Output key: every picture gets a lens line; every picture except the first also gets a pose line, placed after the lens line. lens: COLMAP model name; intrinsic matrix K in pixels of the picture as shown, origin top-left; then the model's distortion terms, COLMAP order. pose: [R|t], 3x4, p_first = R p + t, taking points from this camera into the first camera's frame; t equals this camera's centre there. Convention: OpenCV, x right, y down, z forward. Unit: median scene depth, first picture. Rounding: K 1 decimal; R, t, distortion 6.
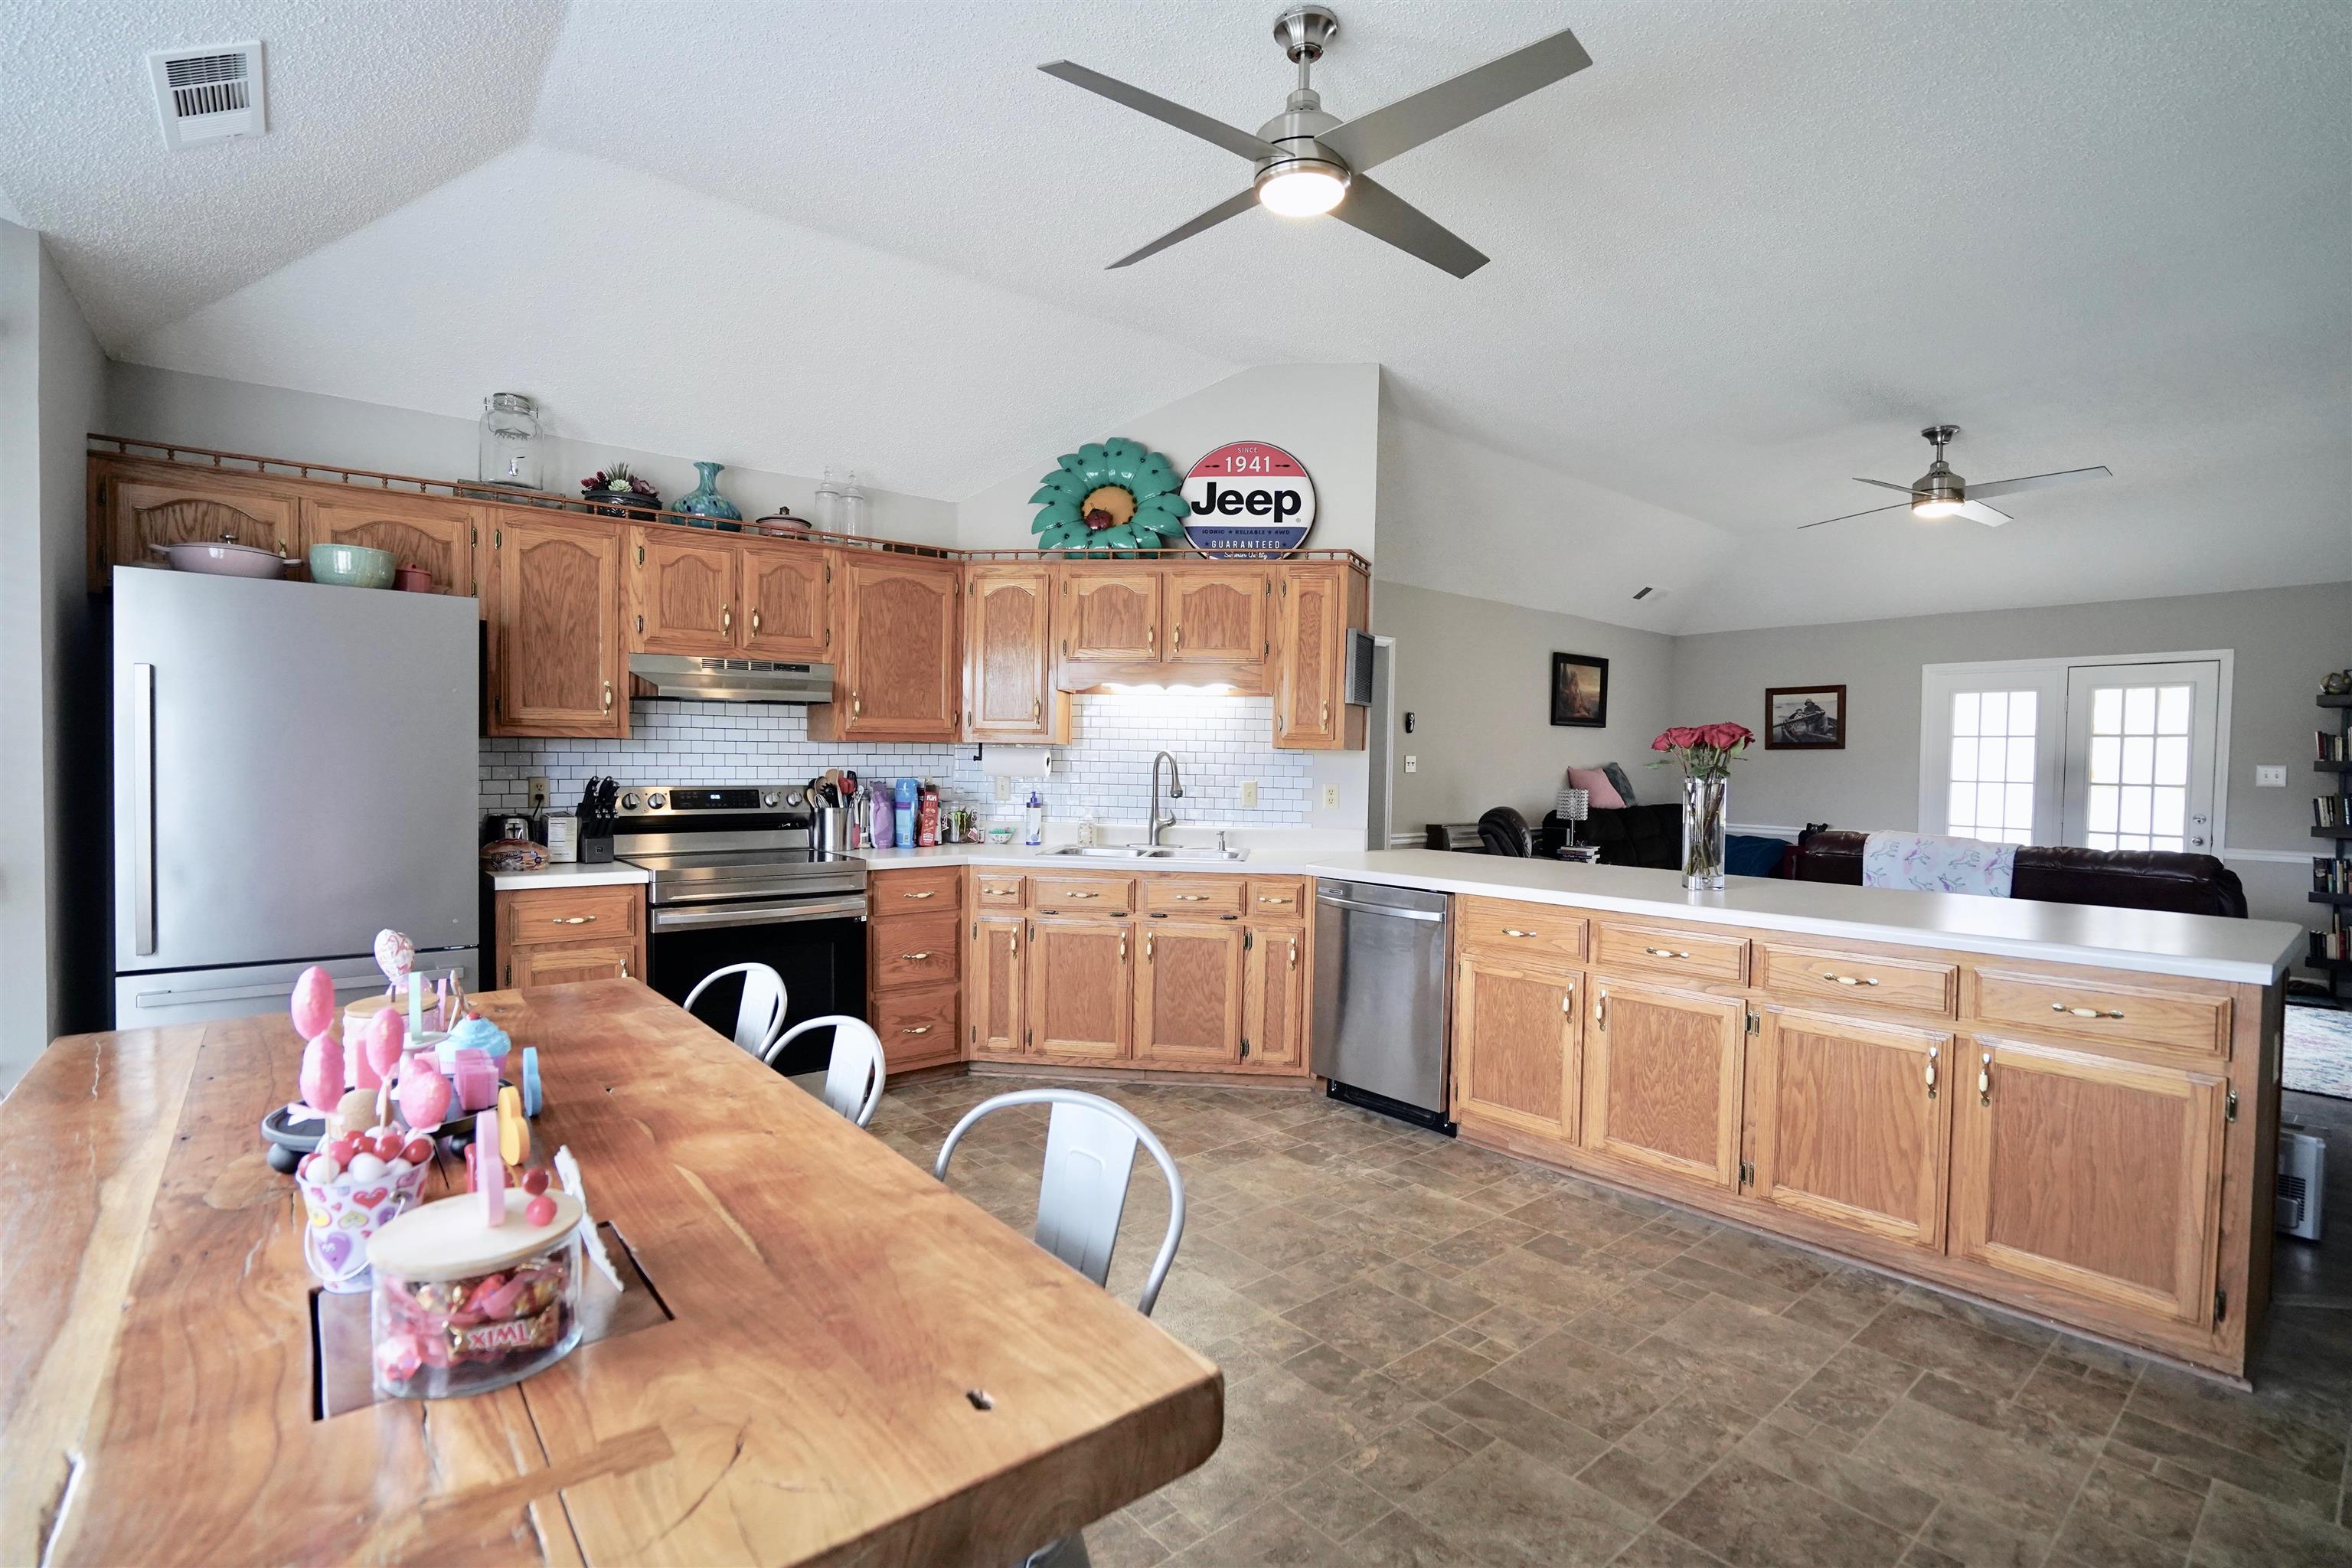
lens RADIAL K [[1100.0, 0, 1172.3], [0, 1100.0, 779.2], [0, 0, 1]] dist [-0.040066, 0.011222]
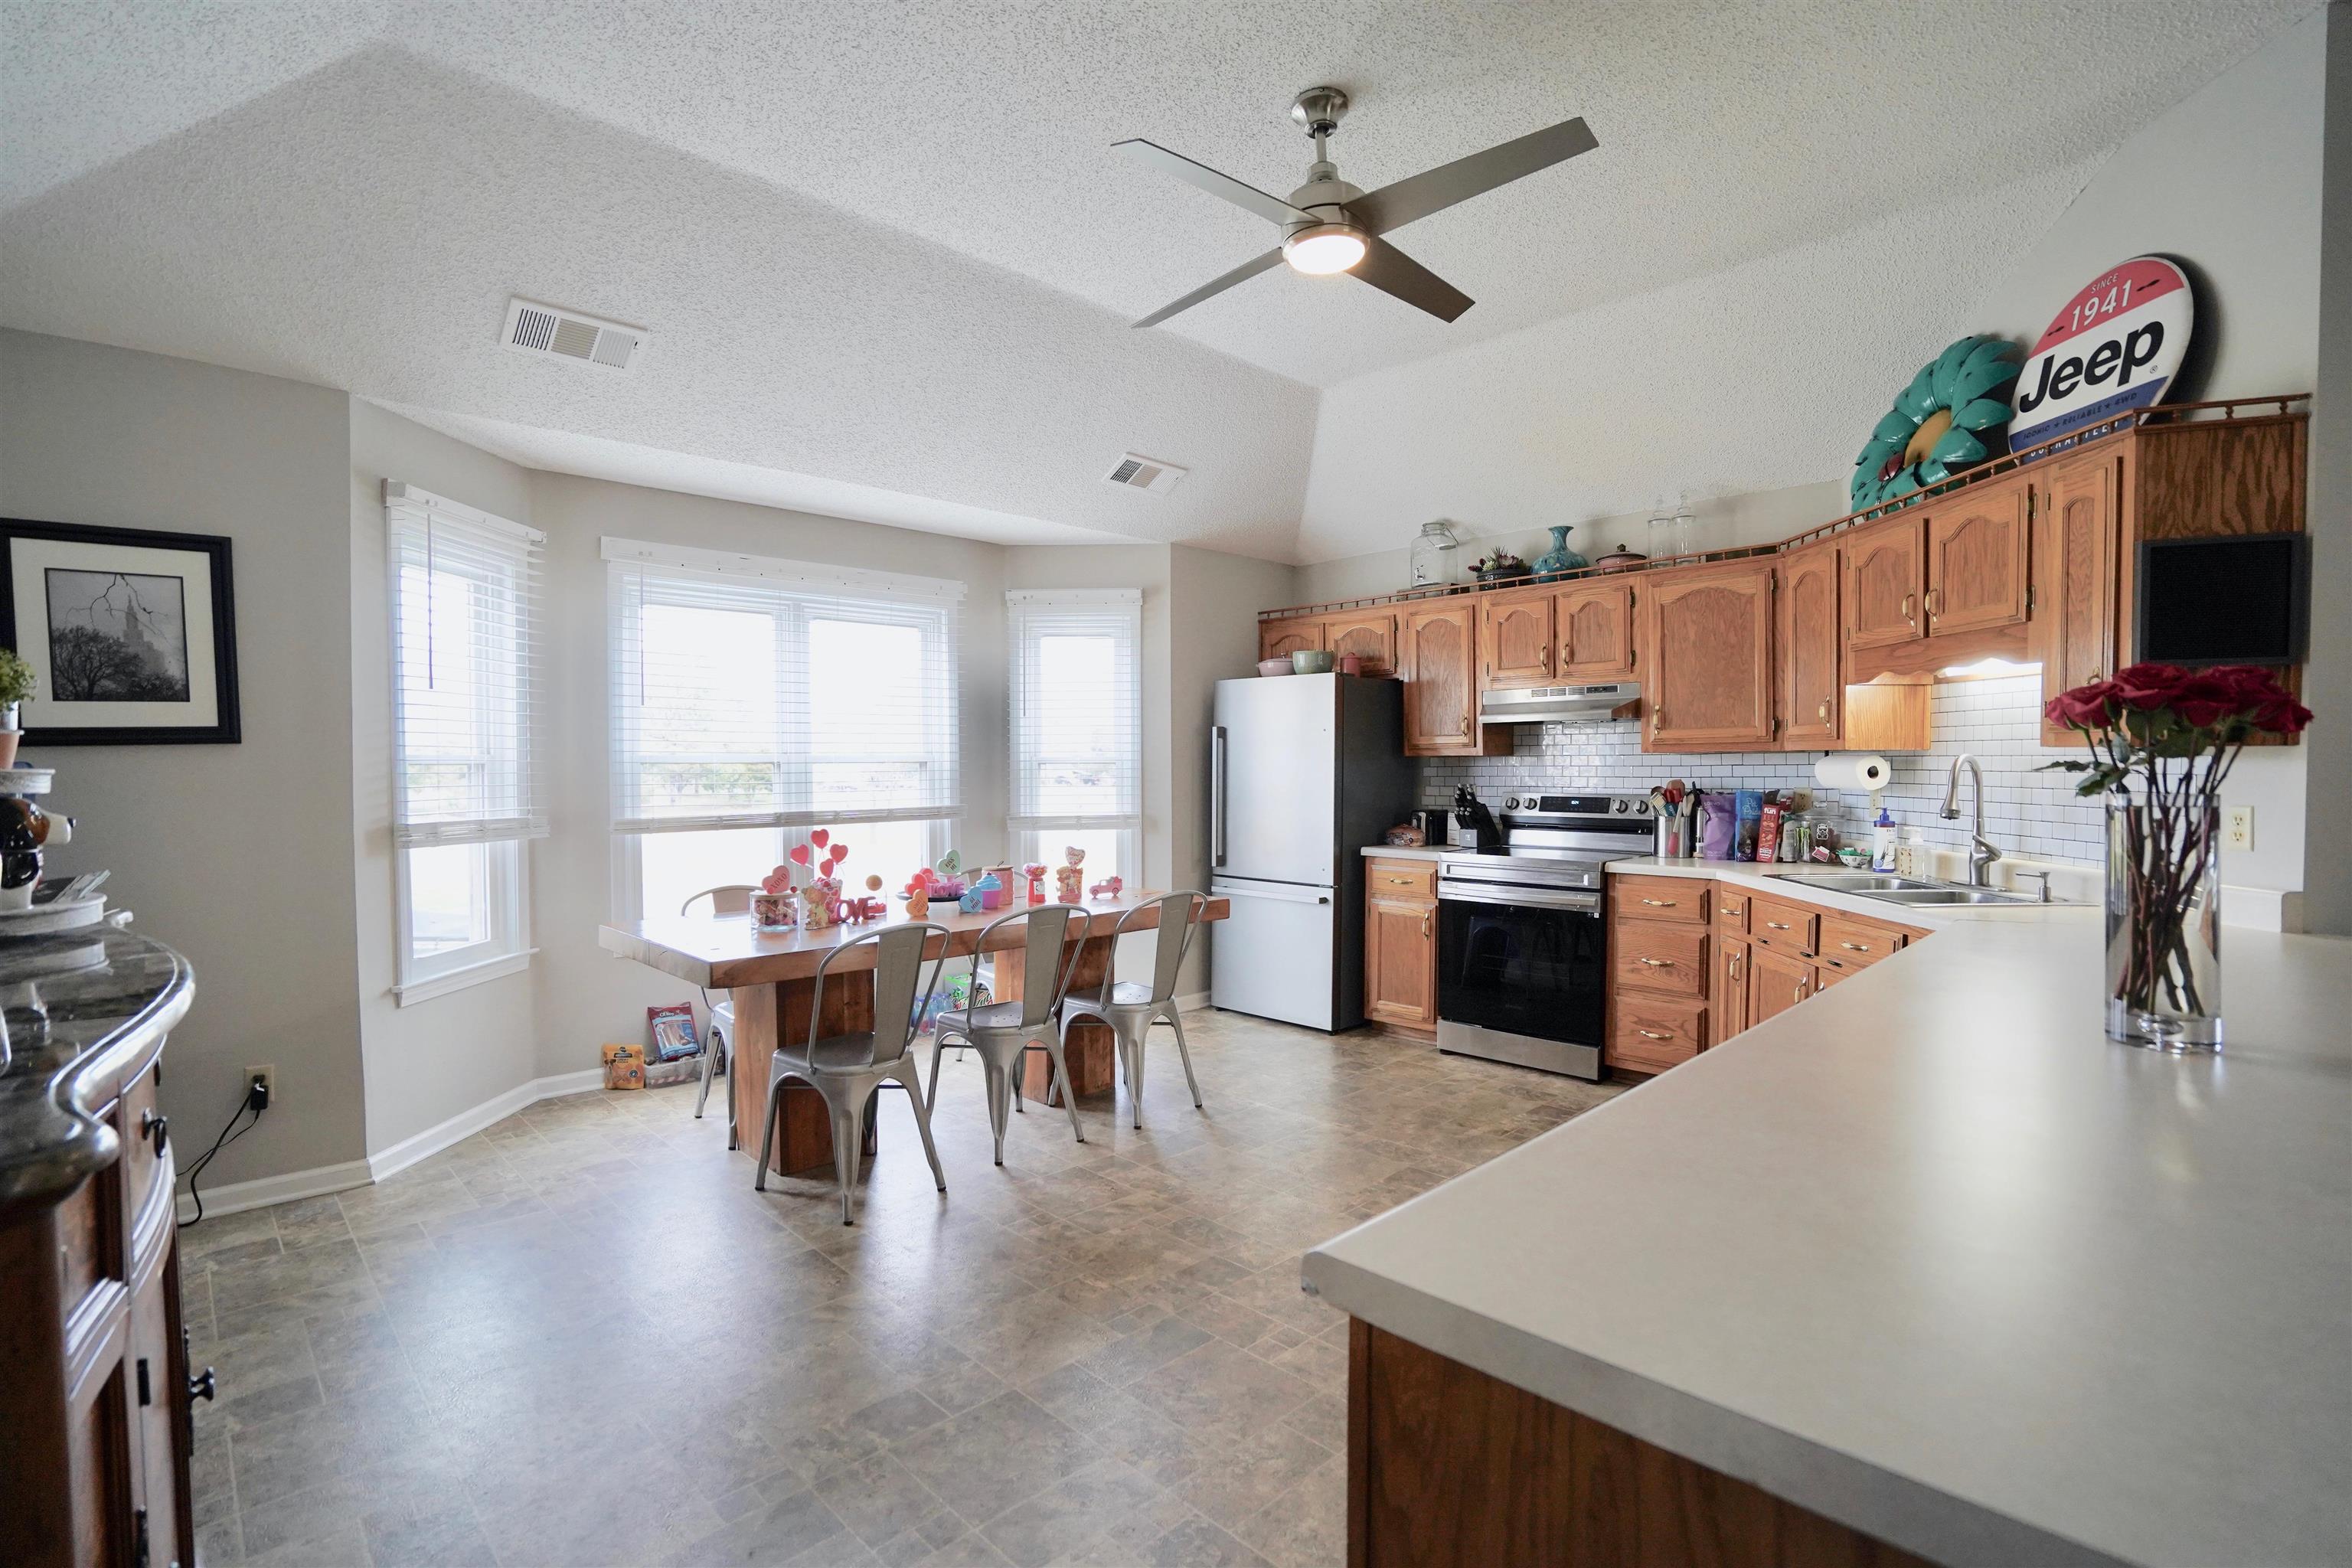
lens RADIAL K [[1100.0, 0, 1172.8], [0, 1100.0, 787.6], [0, 0, 1]] dist [-0.040066, 0.011222]
pose [[0.077461, 0.009963, -0.996946, 0.731658], [-0.014554, 0.999855, 0.008861, -0.004058], [0.996889, 0.013823, 0.077595, 0.464166]]
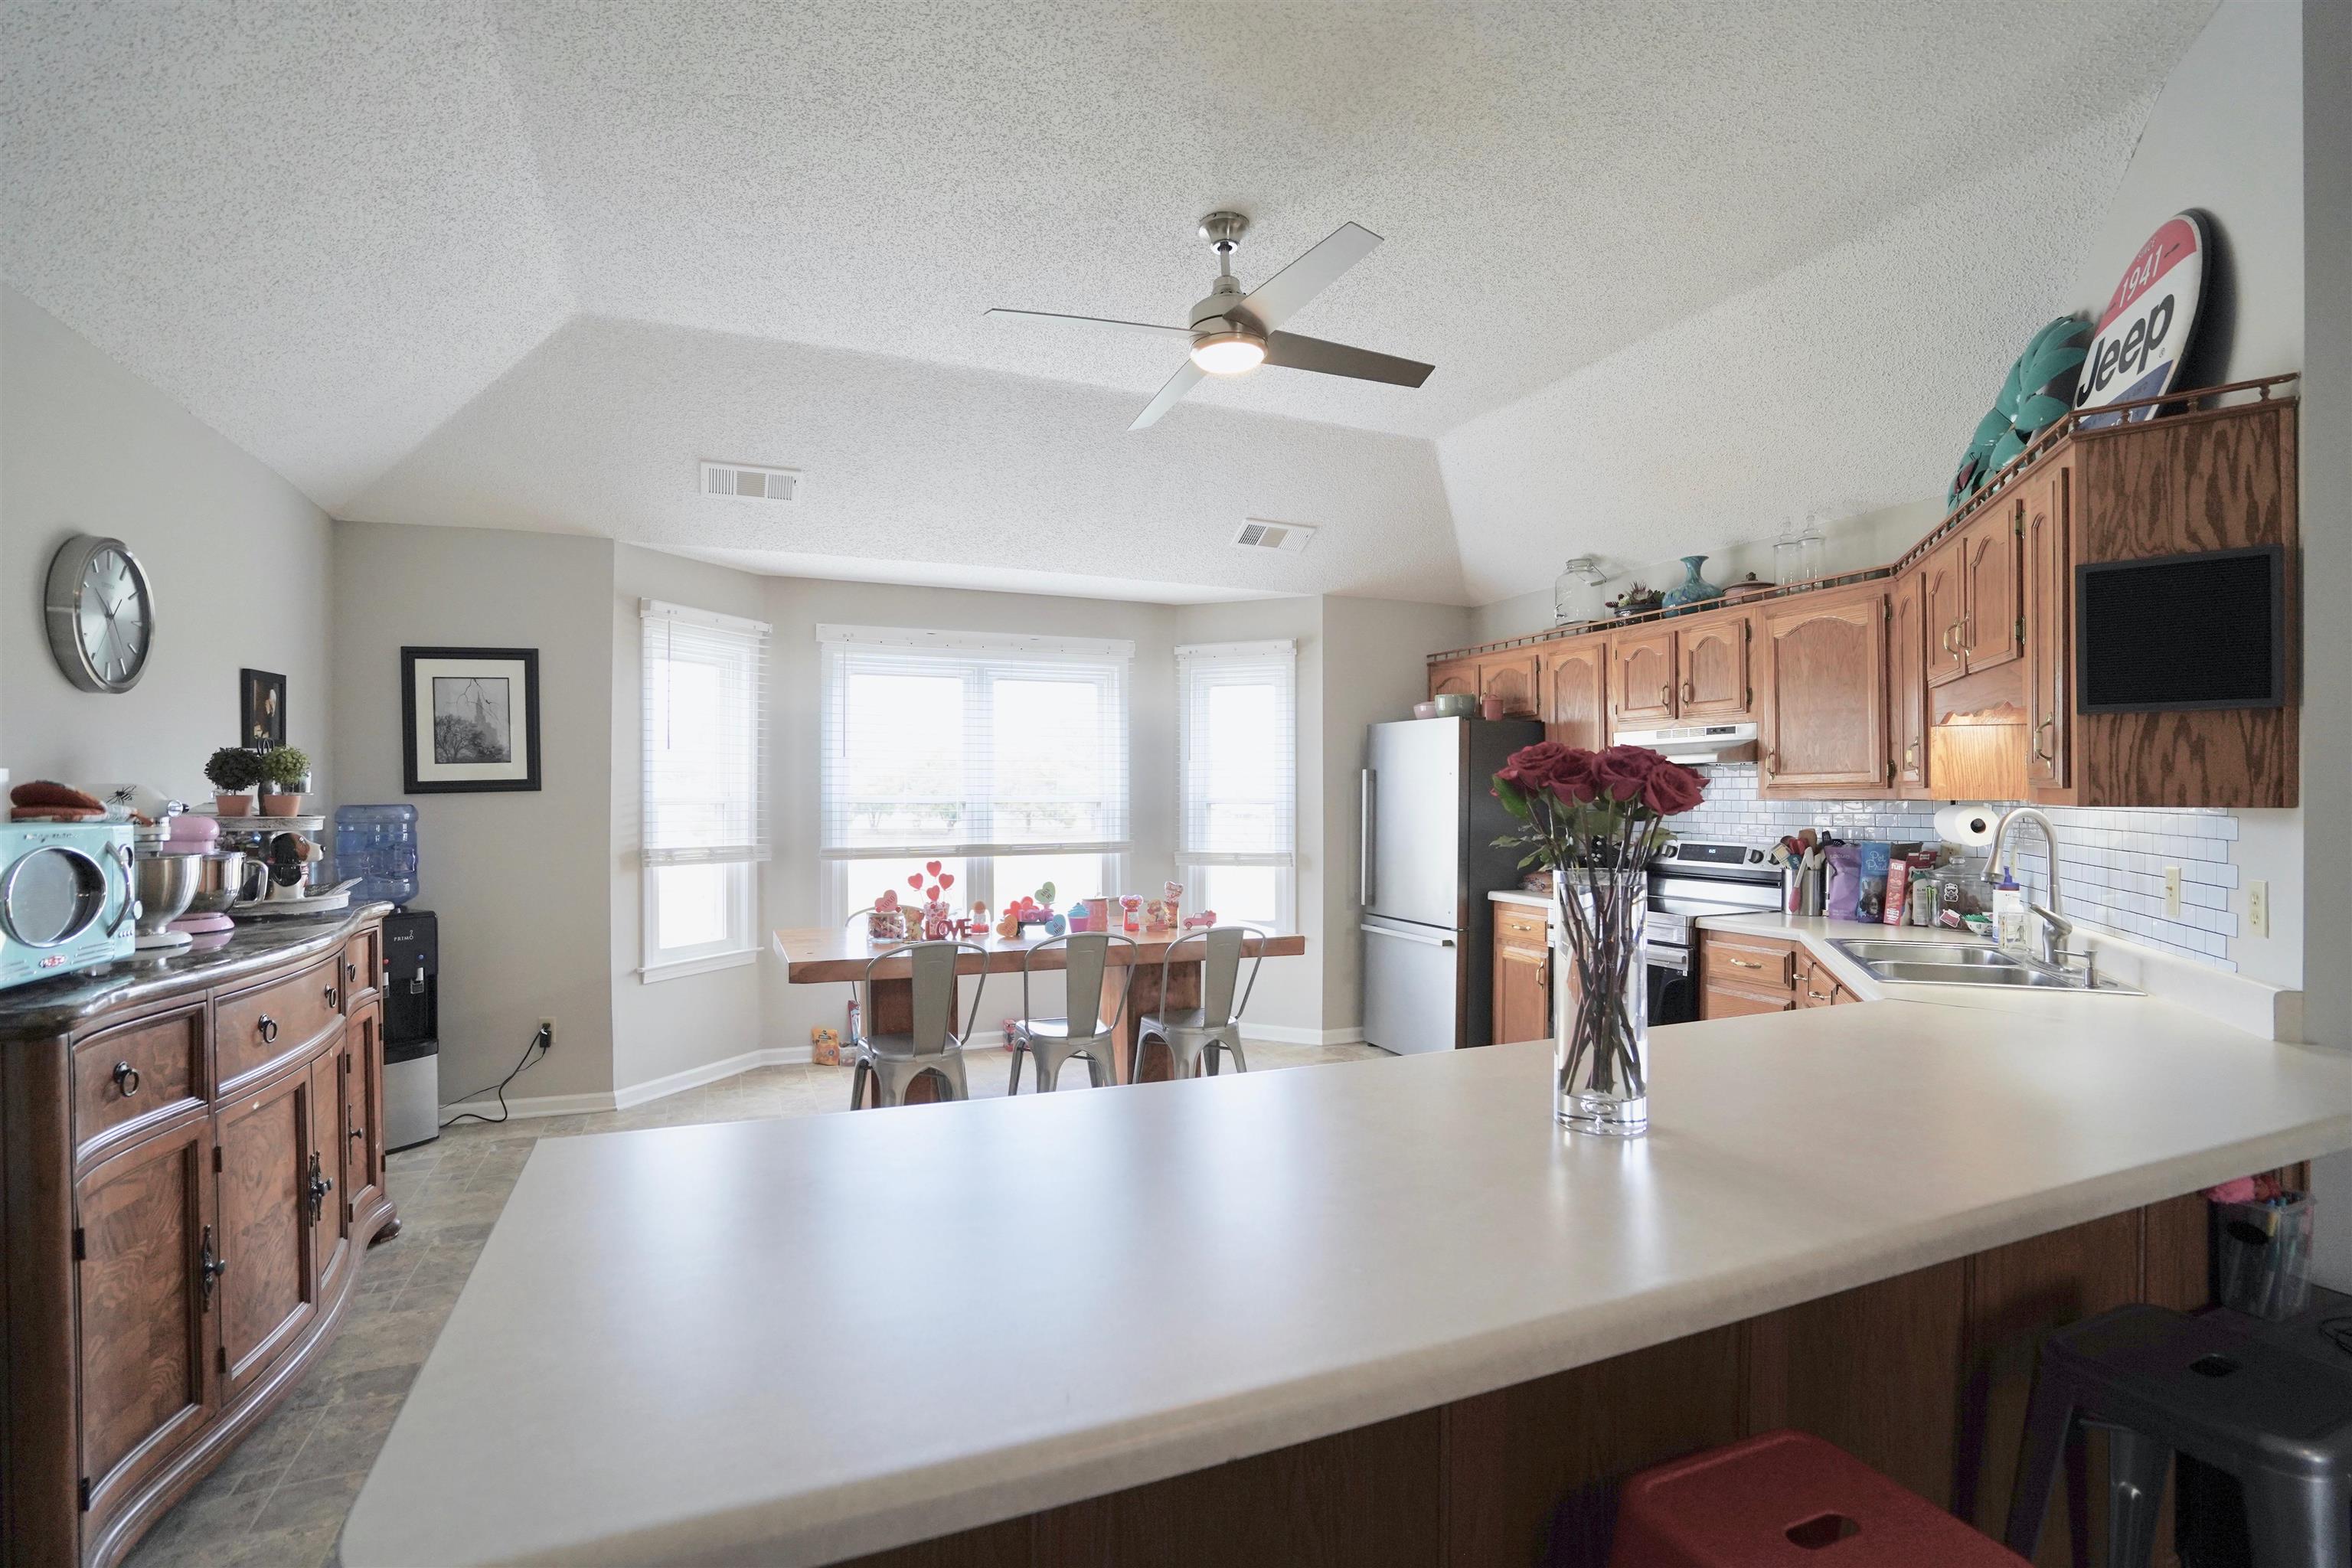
lens RADIAL K [[1100.0, 0, 1164.2], [0, 1100.0, 788.4], [0, 0, 1]] dist [-0.040066, 0.011222]
pose [[-0.294433, -0.016232, -0.955534, 0.790755], [-0.022261, 0.999701, -0.010123, -0.023554], [0.955413, 0.018291, -0.294707, 0.785610]]
